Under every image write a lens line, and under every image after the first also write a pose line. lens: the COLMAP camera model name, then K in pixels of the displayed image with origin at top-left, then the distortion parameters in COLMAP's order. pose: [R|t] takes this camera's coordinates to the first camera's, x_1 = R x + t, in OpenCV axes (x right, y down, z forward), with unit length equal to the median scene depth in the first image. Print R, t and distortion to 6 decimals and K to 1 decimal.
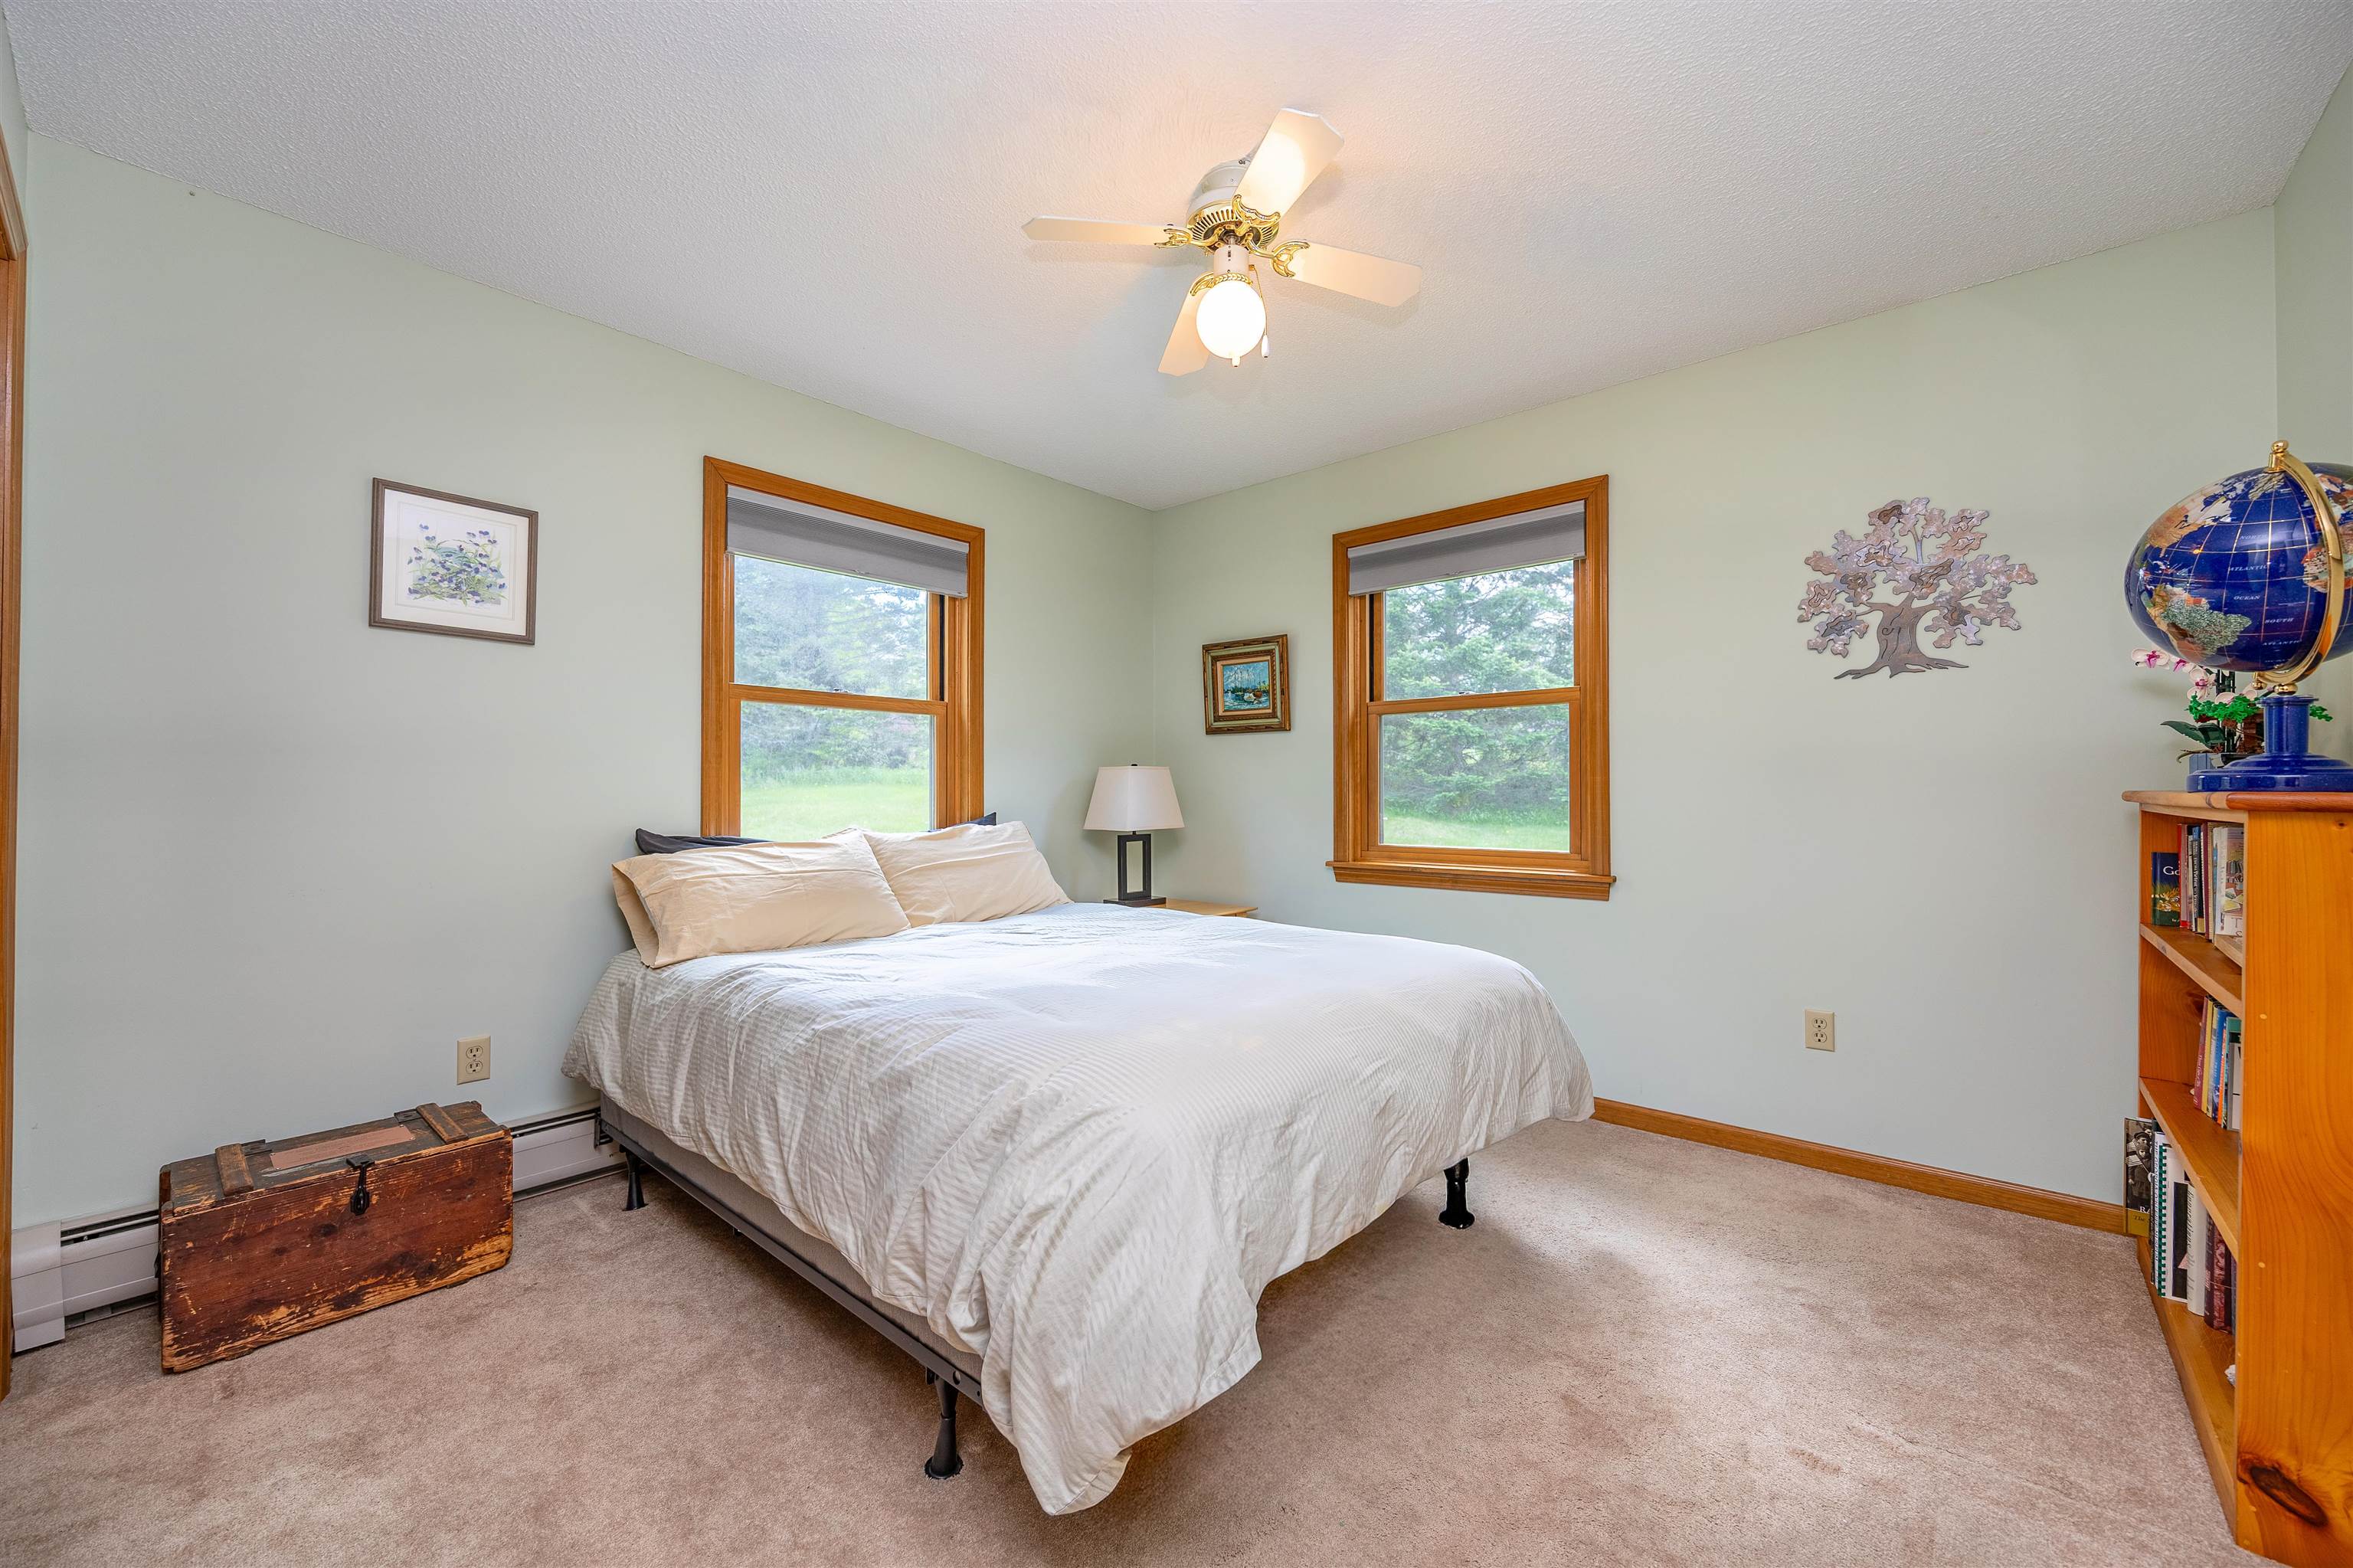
lens RADIAL K [[907.2, 0, 1184.2], [0, 907.2, 790.0], [0, 0, 1]] dist [0.000684, 0.000038]
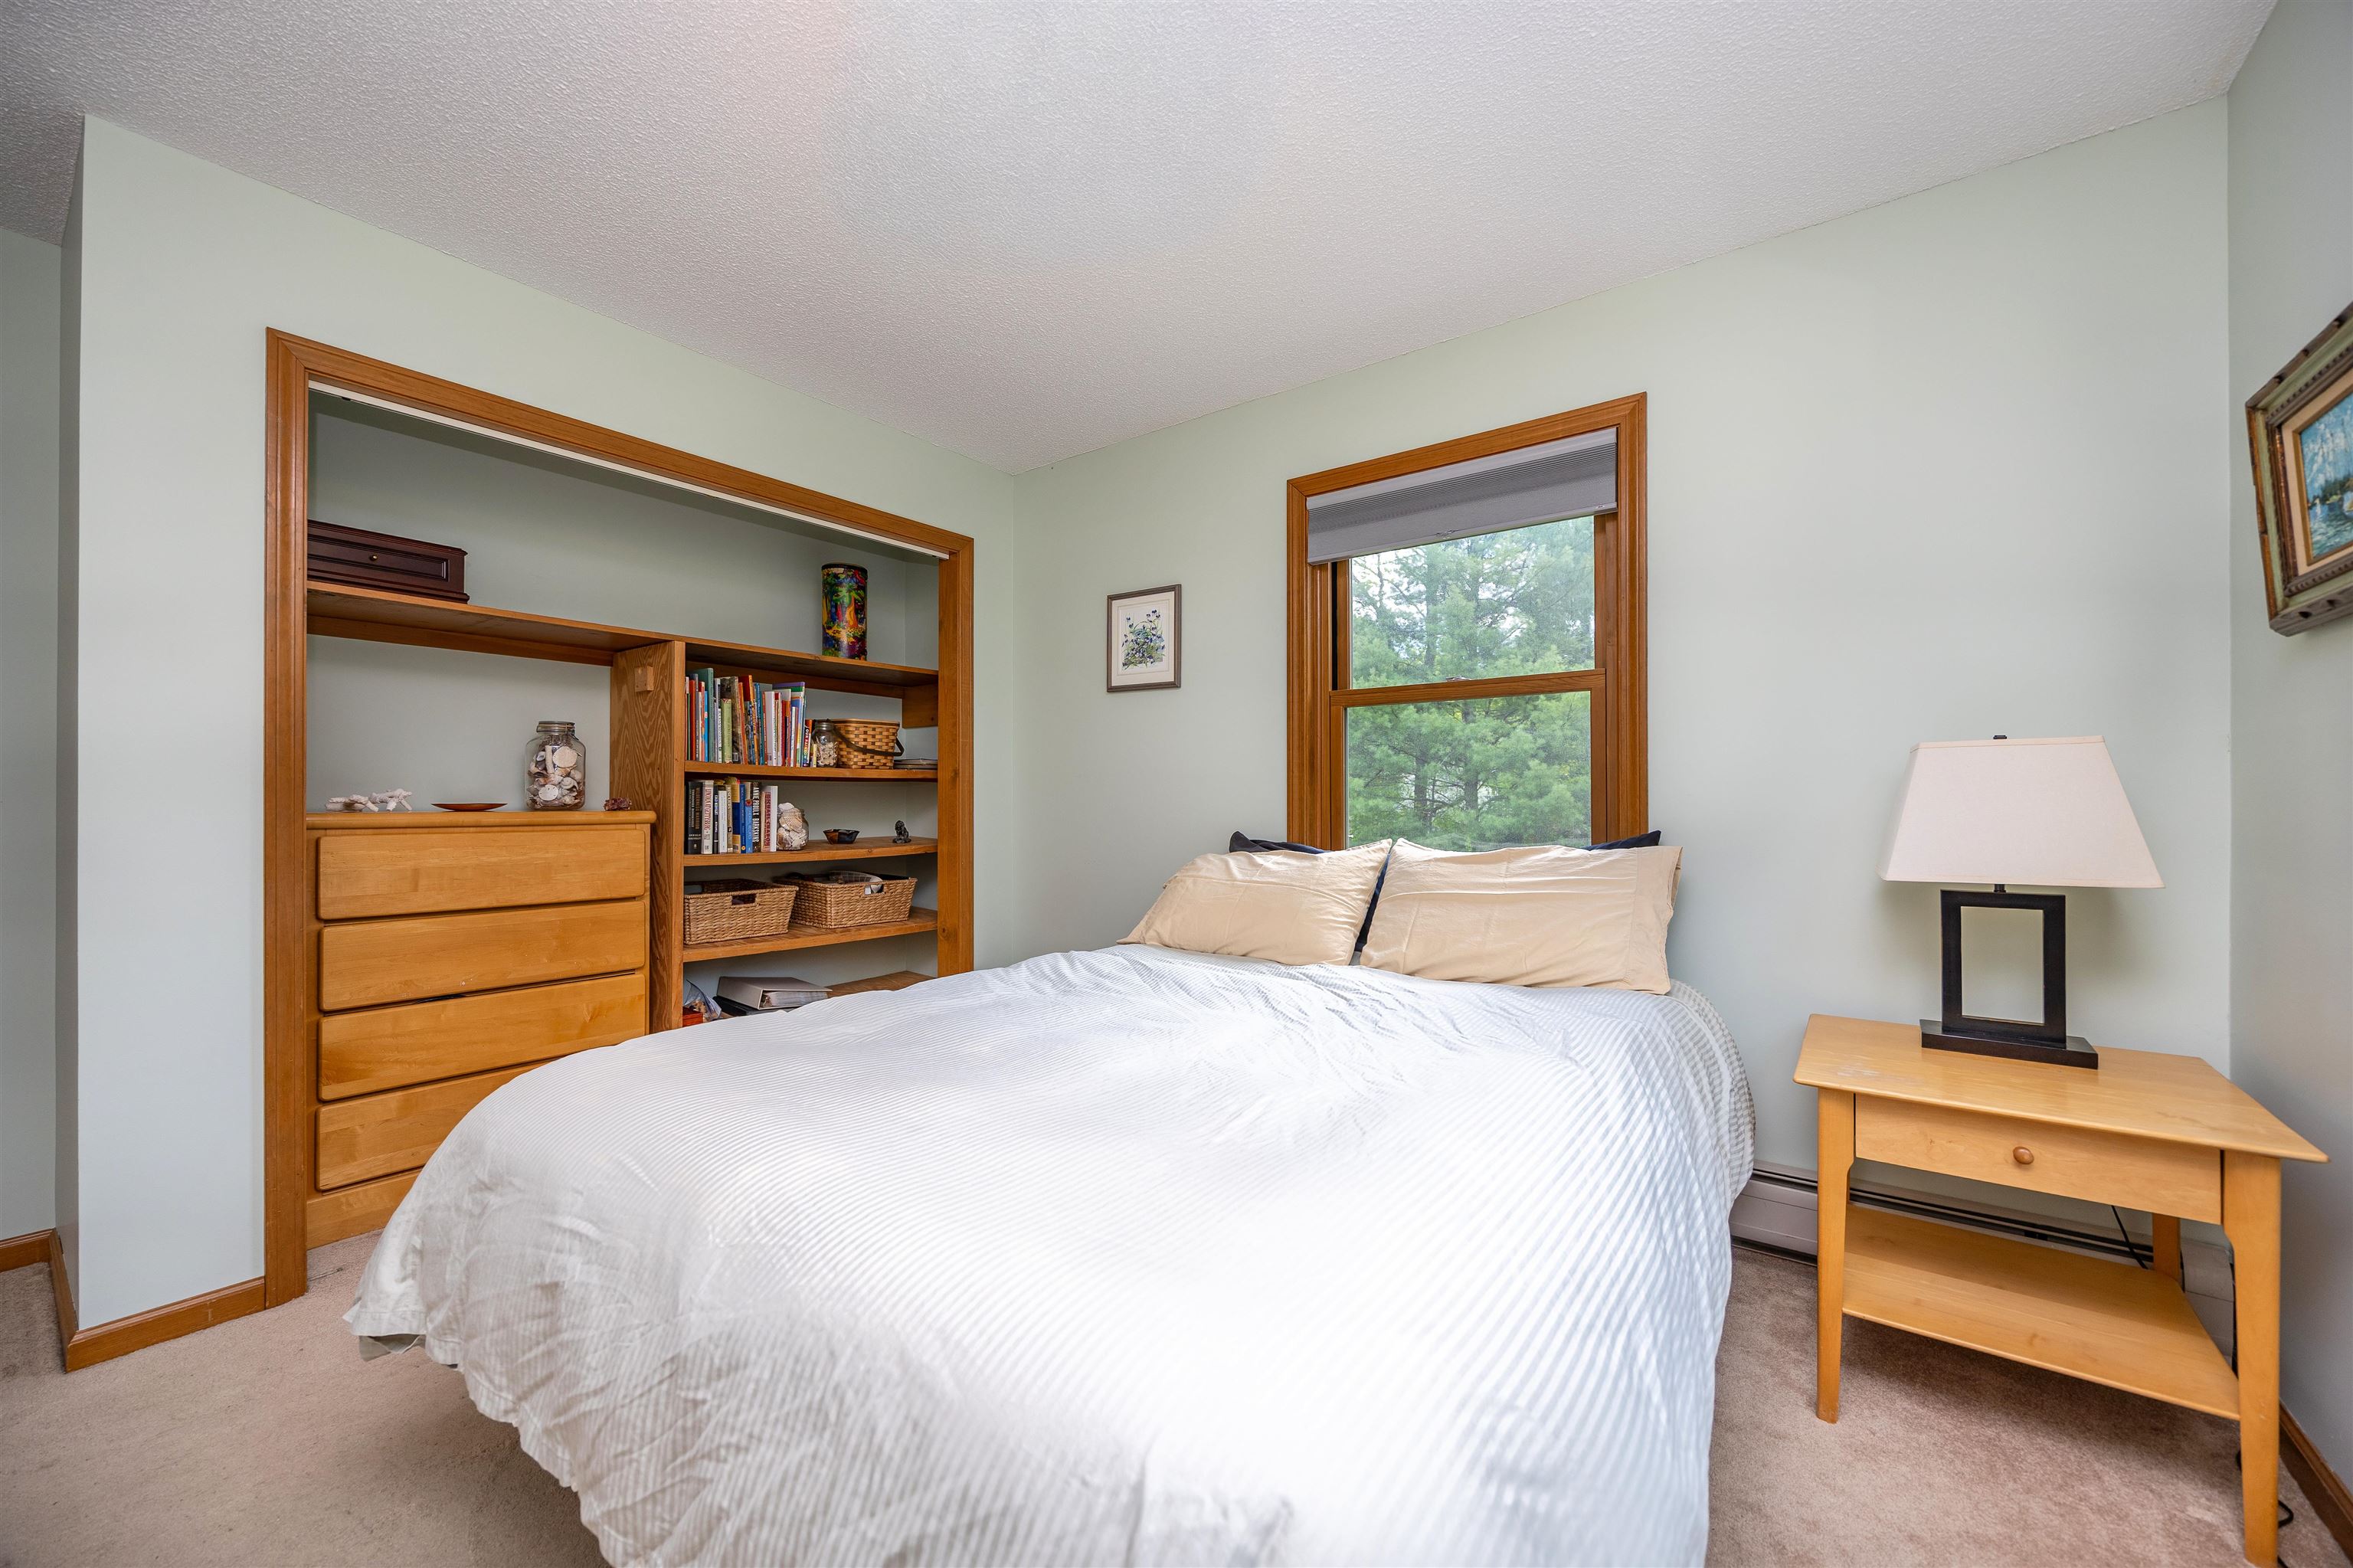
lens RADIAL K [[907.2, 0, 1181.6], [0, 907.2, 794.2], [0, 0, 1]] dist [0.000684, 0.000038]
pose [[0.076659, -0.002457, -0.997054, 0.587559], [0.006408, 0.999978, -0.001971, -0.002881], [0.997037, -0.006238, 0.076673, 0.905348]]
